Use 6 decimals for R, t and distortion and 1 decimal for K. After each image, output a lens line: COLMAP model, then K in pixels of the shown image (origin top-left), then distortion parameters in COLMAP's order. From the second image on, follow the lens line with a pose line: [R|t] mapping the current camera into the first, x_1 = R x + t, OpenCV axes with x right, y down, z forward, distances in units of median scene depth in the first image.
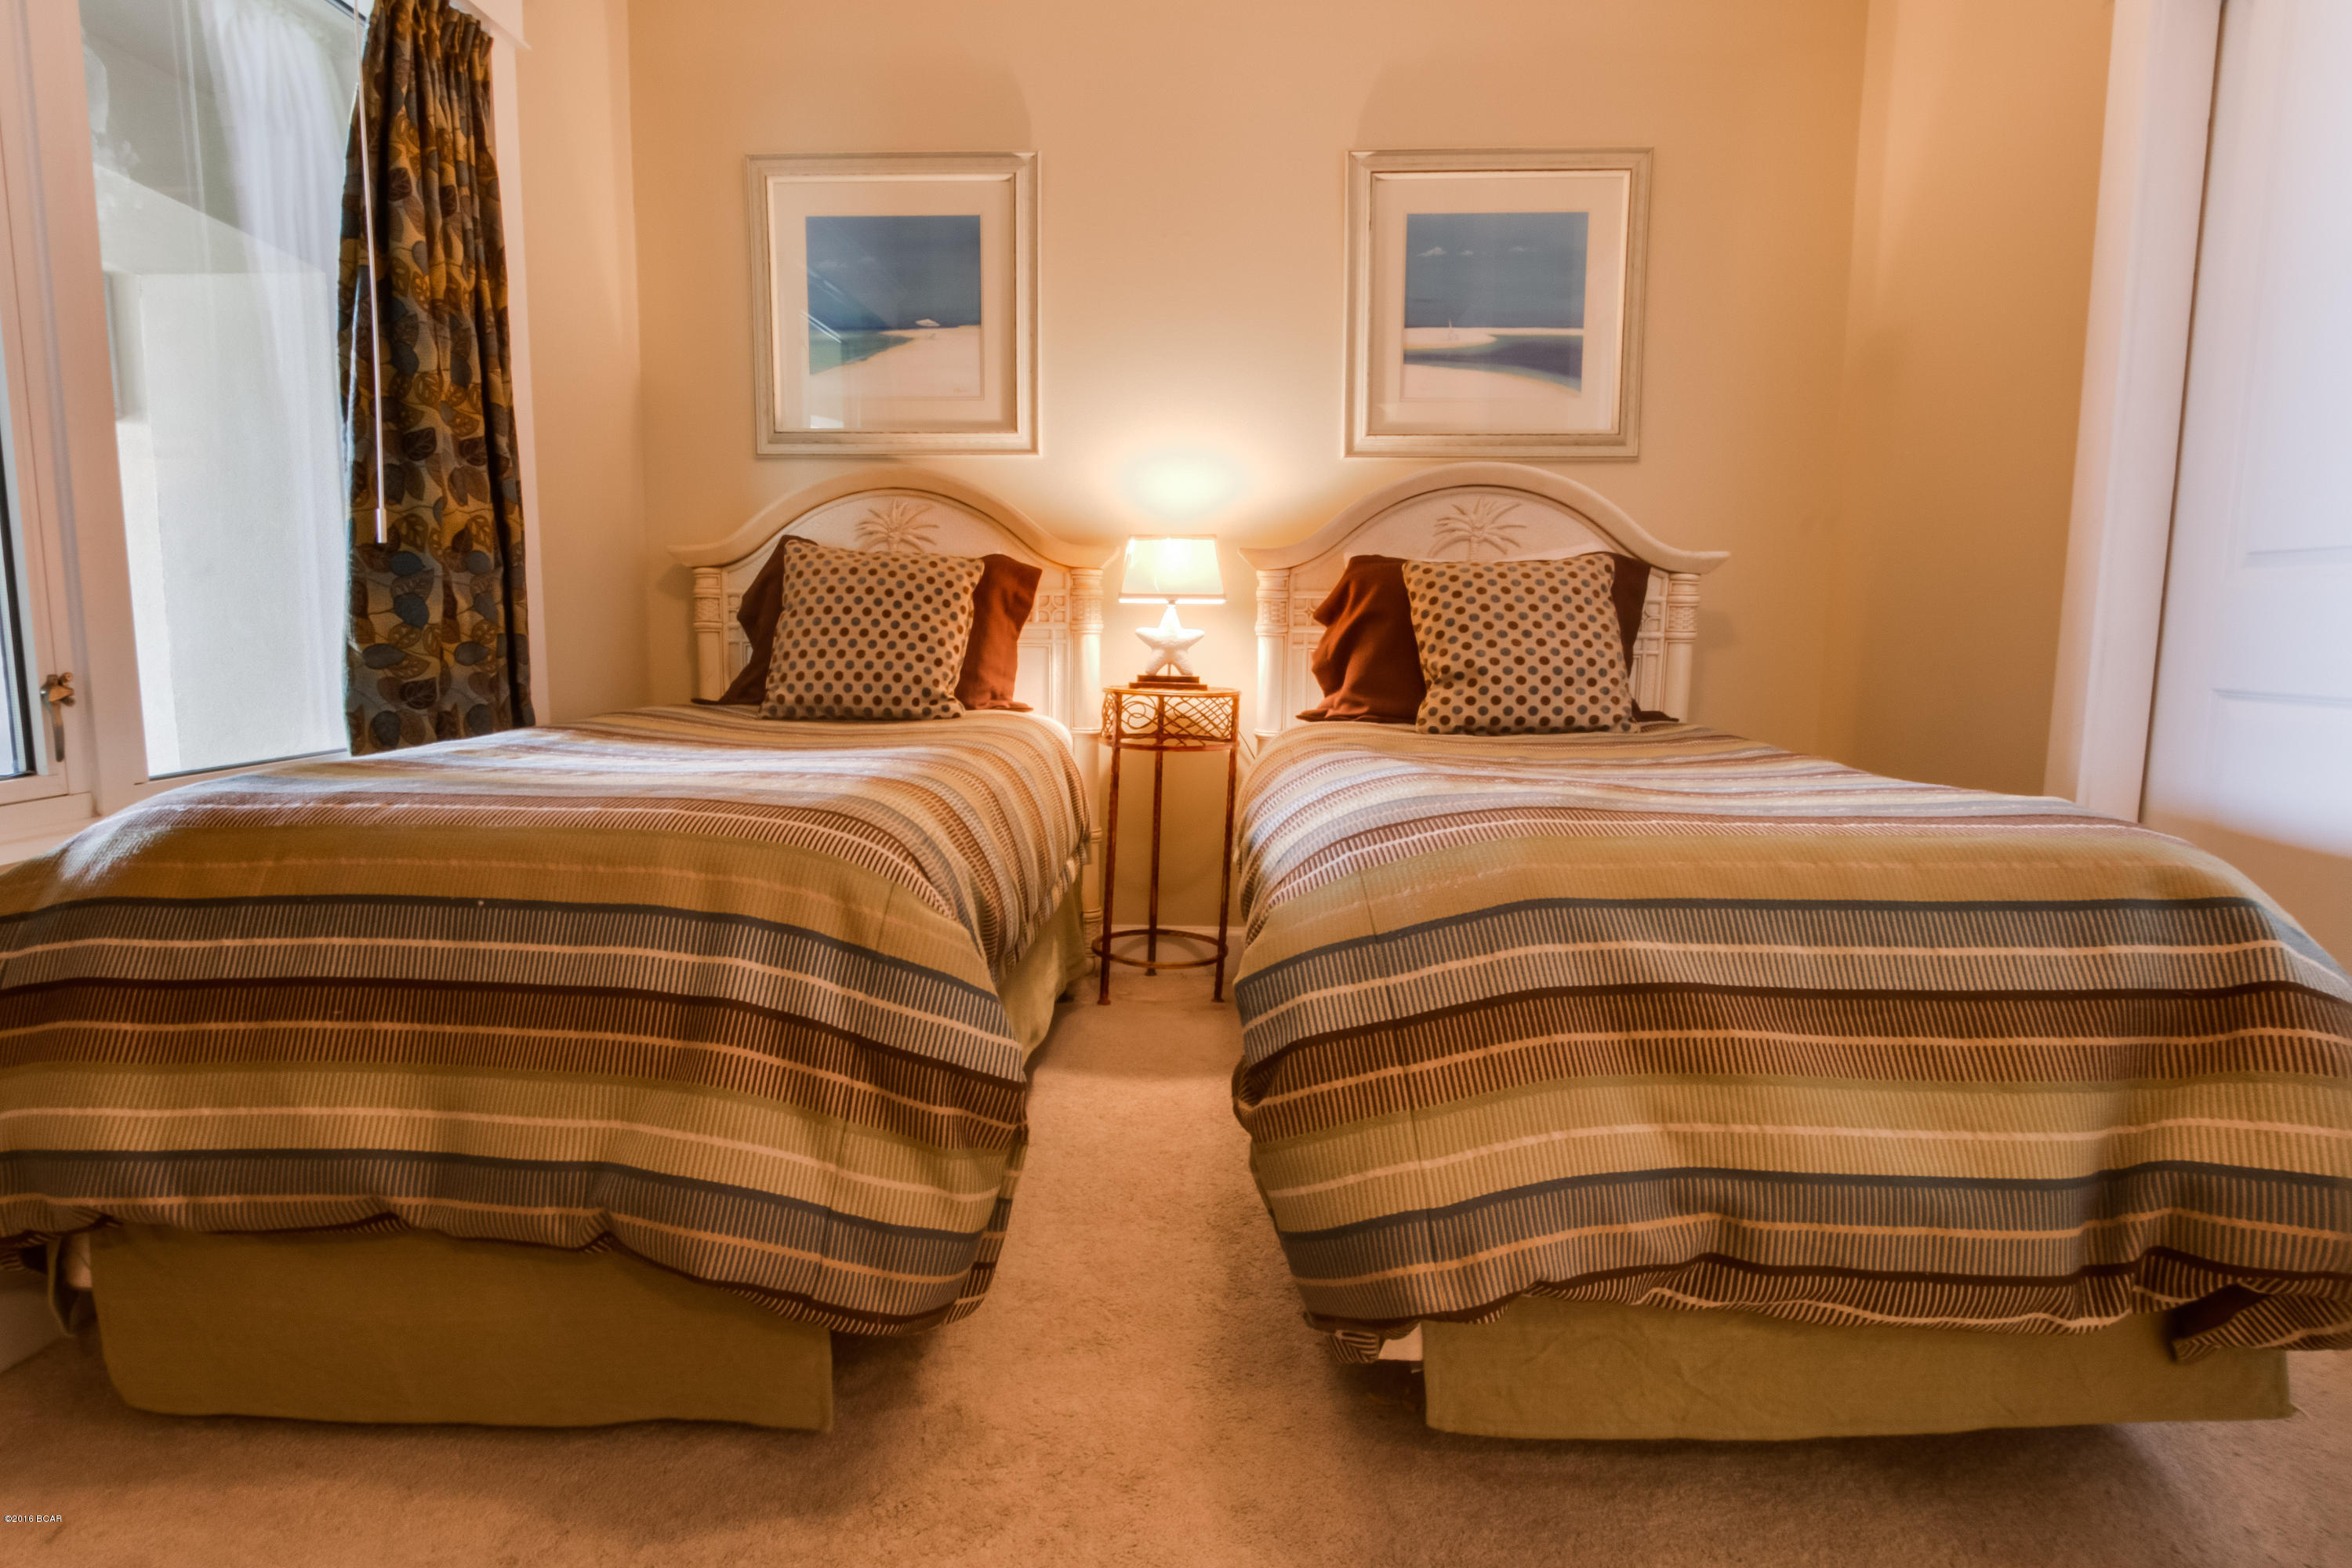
lens RADIAL K [[1281.2, 0, 1162.2], [0, 1281.2, 781.3], [0, 0, 1]] dist [-0.015665, 0.004784]
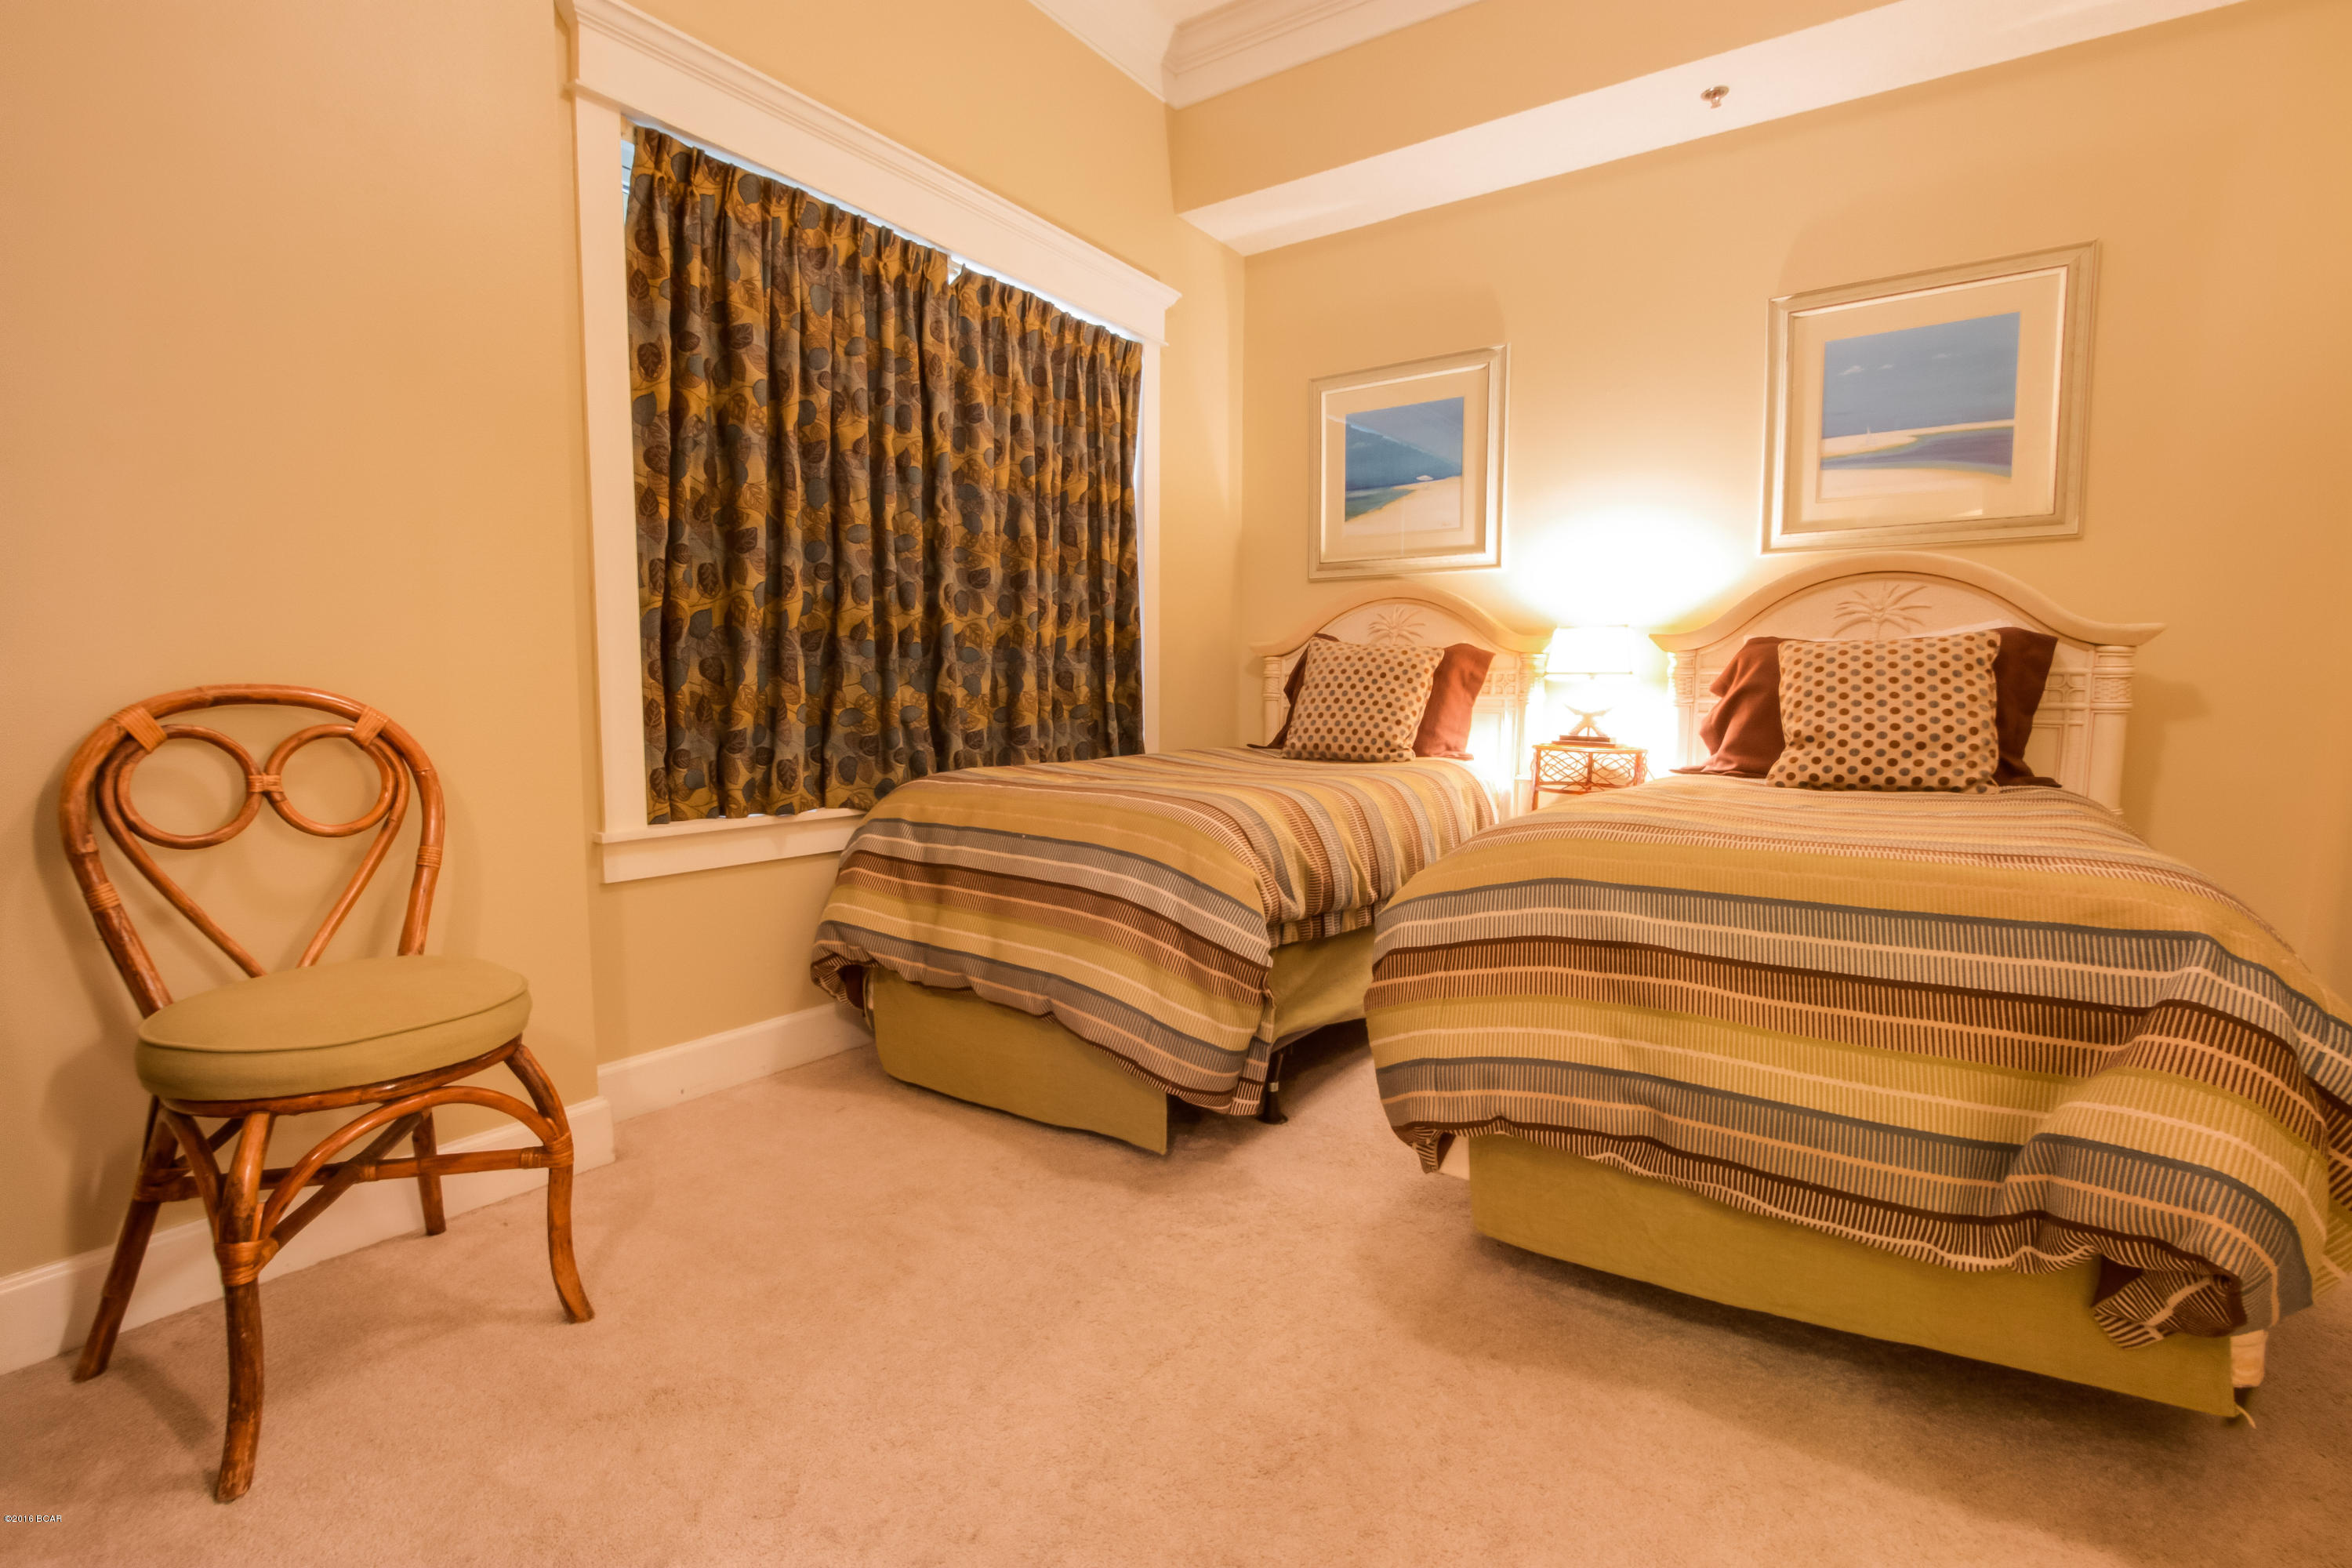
lens RADIAL K [[1088.2, 0, 1164.0], [0, 1088.2, 782.3], [0, 0, 1]] dist [-0.016240, 0.004393]
pose [[0.839257, 0.042517, -0.542070, 0.302412], [-0.066183, 0.997513, -0.024228, 0.021612], [0.539692, 0.056209, 0.839984, -0.157657]]
